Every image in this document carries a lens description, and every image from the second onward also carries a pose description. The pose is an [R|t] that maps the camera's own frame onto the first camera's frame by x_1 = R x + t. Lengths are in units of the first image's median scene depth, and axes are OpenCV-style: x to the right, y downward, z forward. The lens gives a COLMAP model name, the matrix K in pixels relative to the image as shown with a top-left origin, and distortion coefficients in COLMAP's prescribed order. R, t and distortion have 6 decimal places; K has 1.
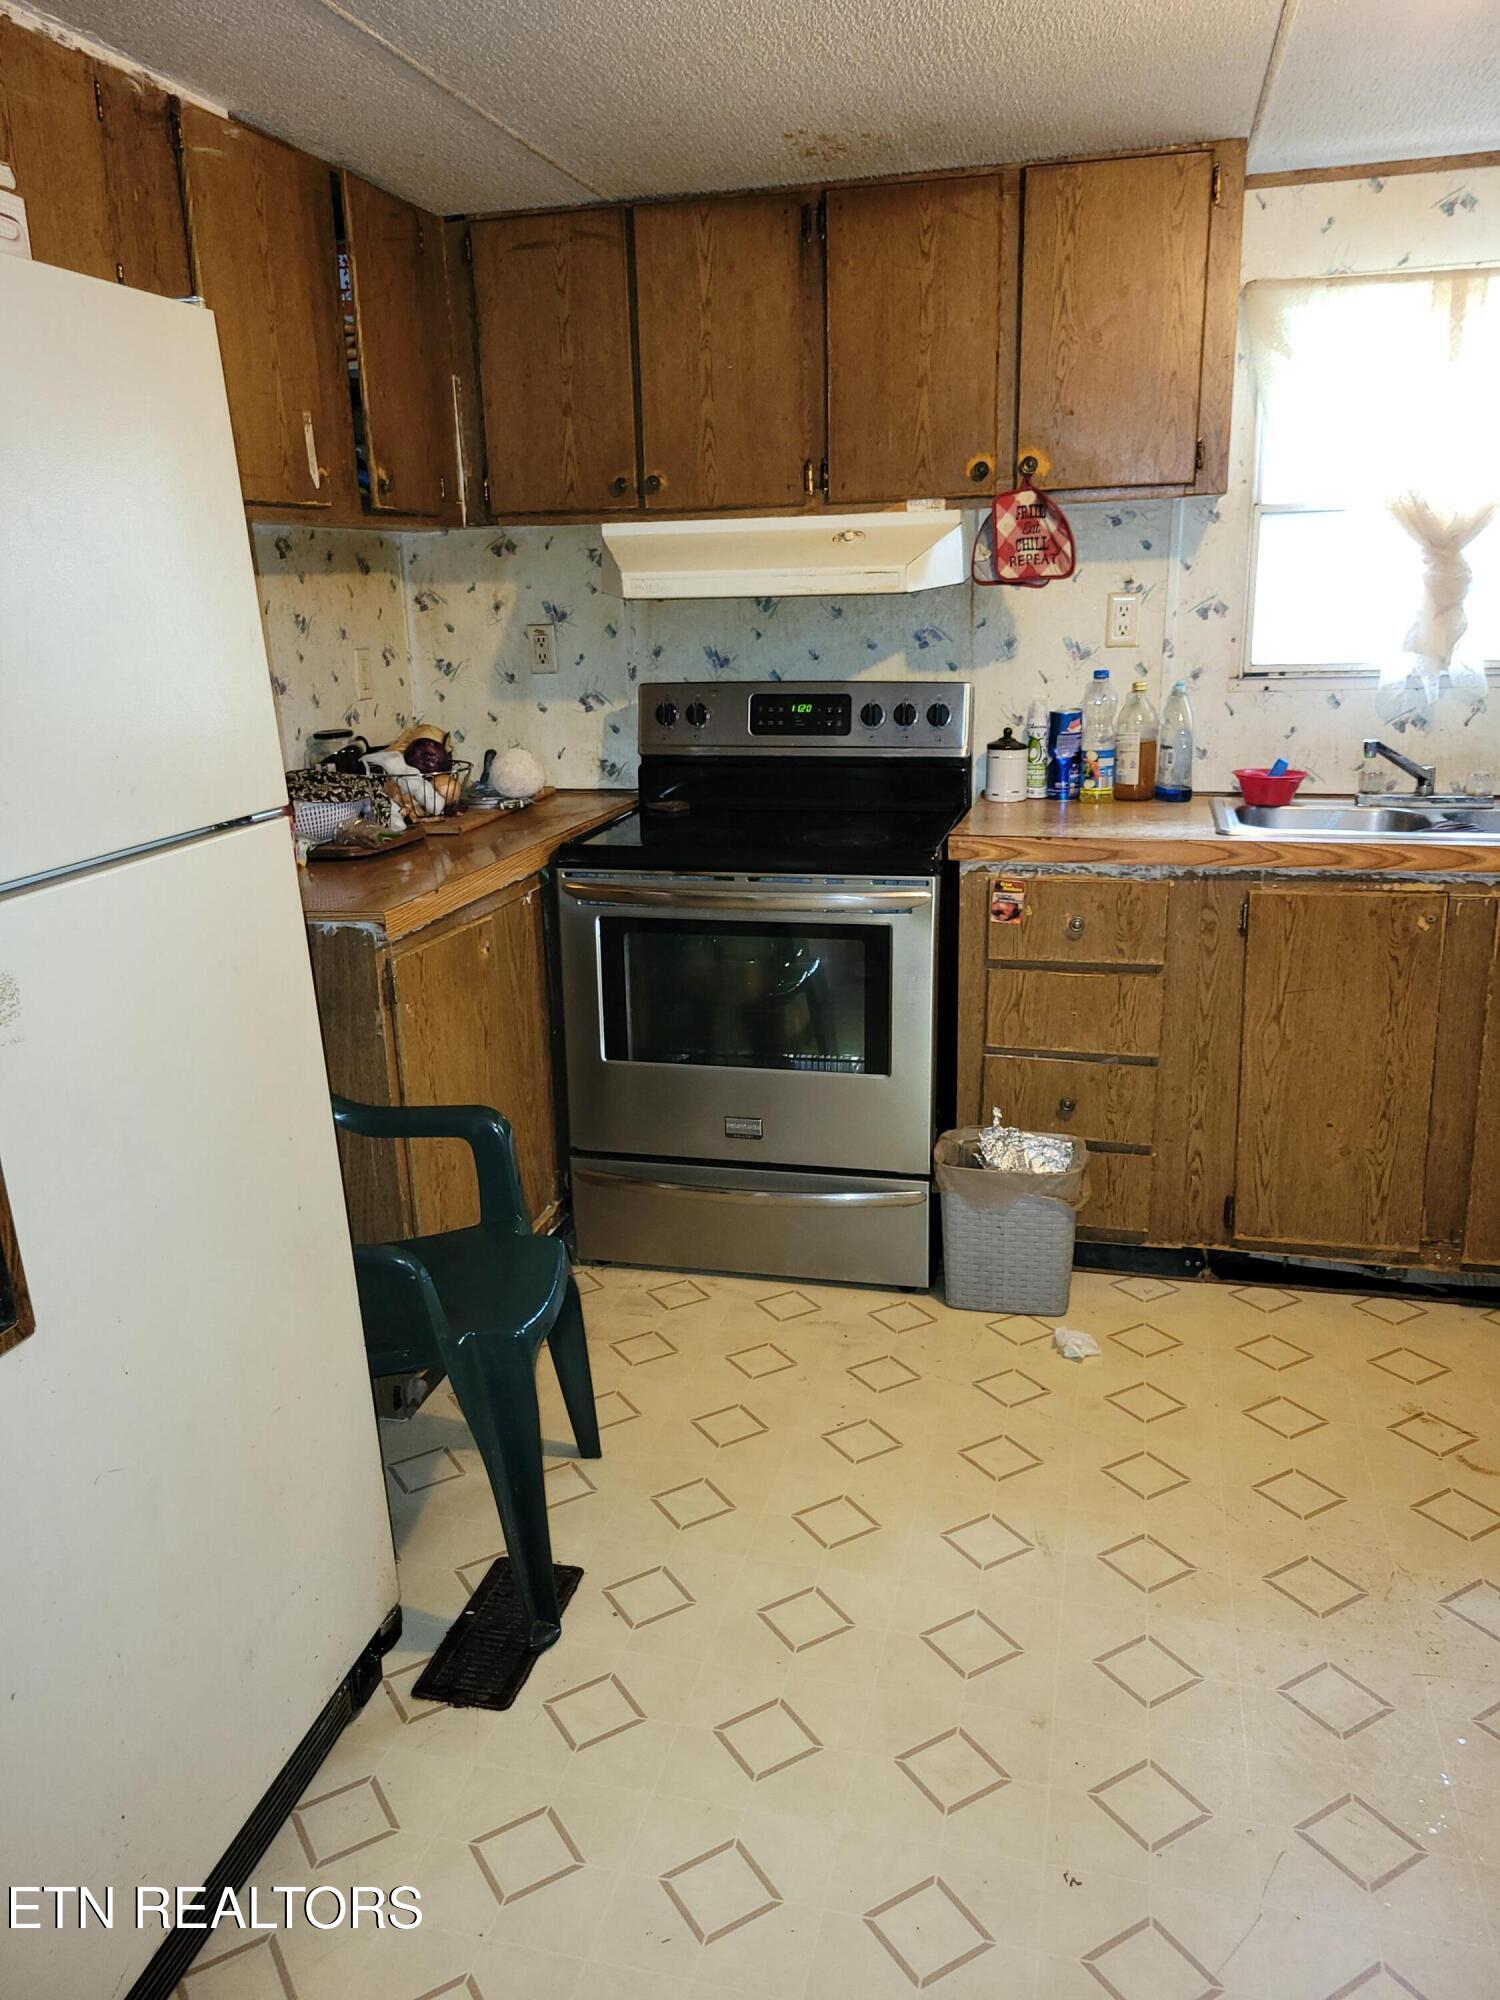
lens RADIAL K [[1494.8, 0, 706.2], [0, 1494.8, 999.1], [0, 0, 1]] dist [0.001970, -0.000431]
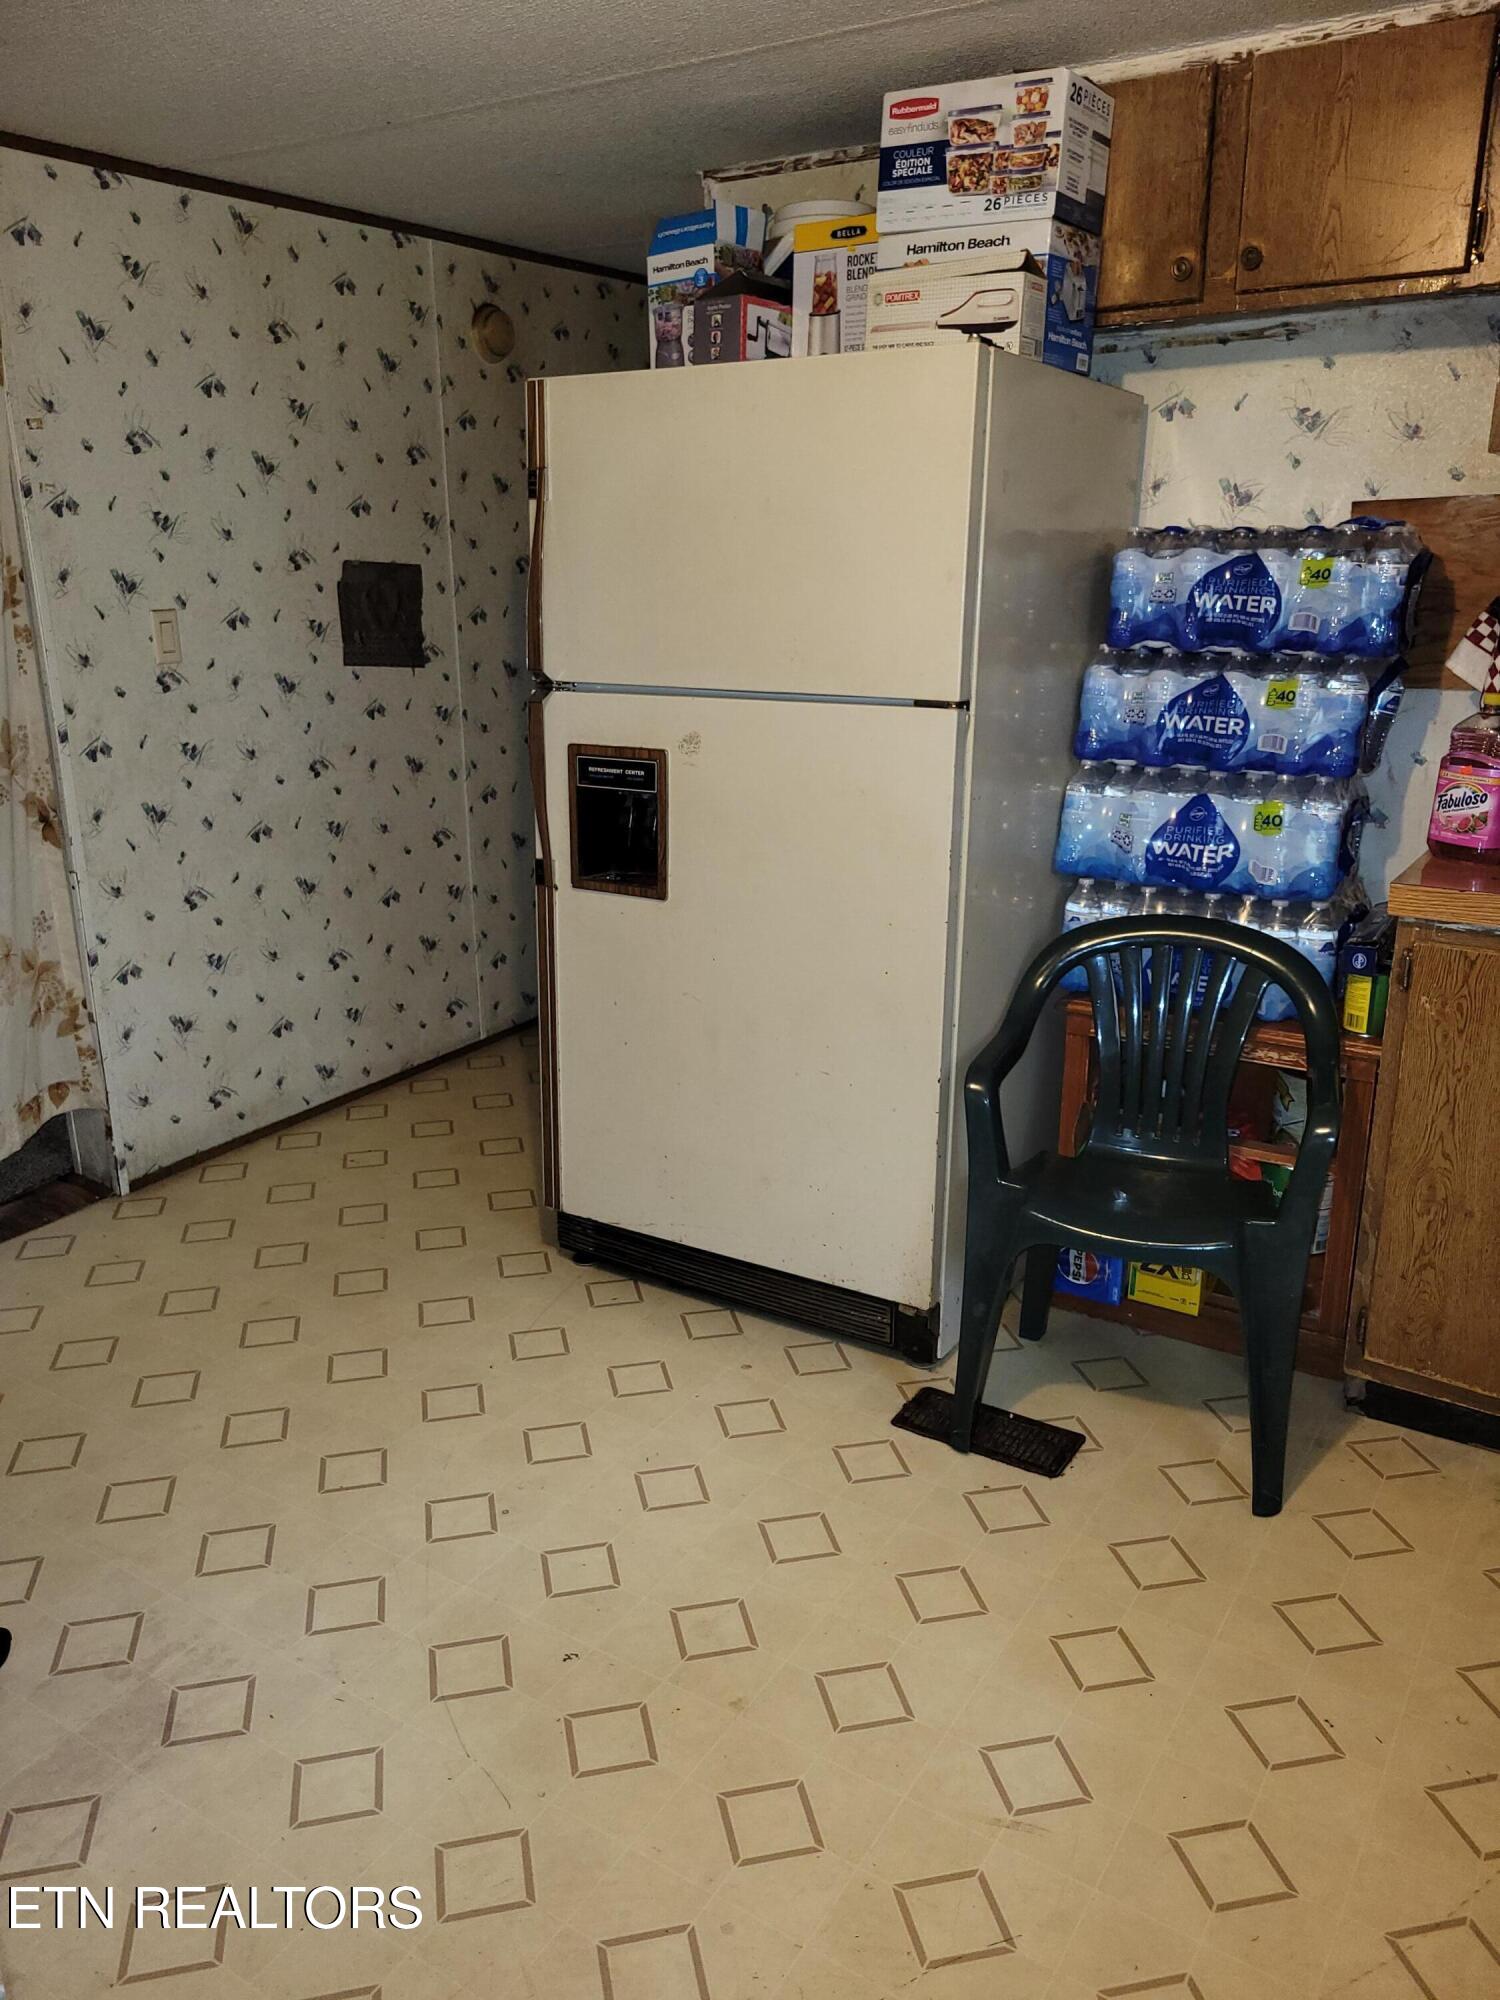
lens RADIAL K [[1494.8, 0, 706.2], [0, 1494.8, 999.1], [0, 0, 1]] dist [0.001970, -0.000431]
pose [[-0.317273, 0.320829, -0.892416, 0.904881], [-0.222595, 0.889551, 0.398936, -0.313218], [0.921840, 0.325220, -0.210816, 0.959990]]
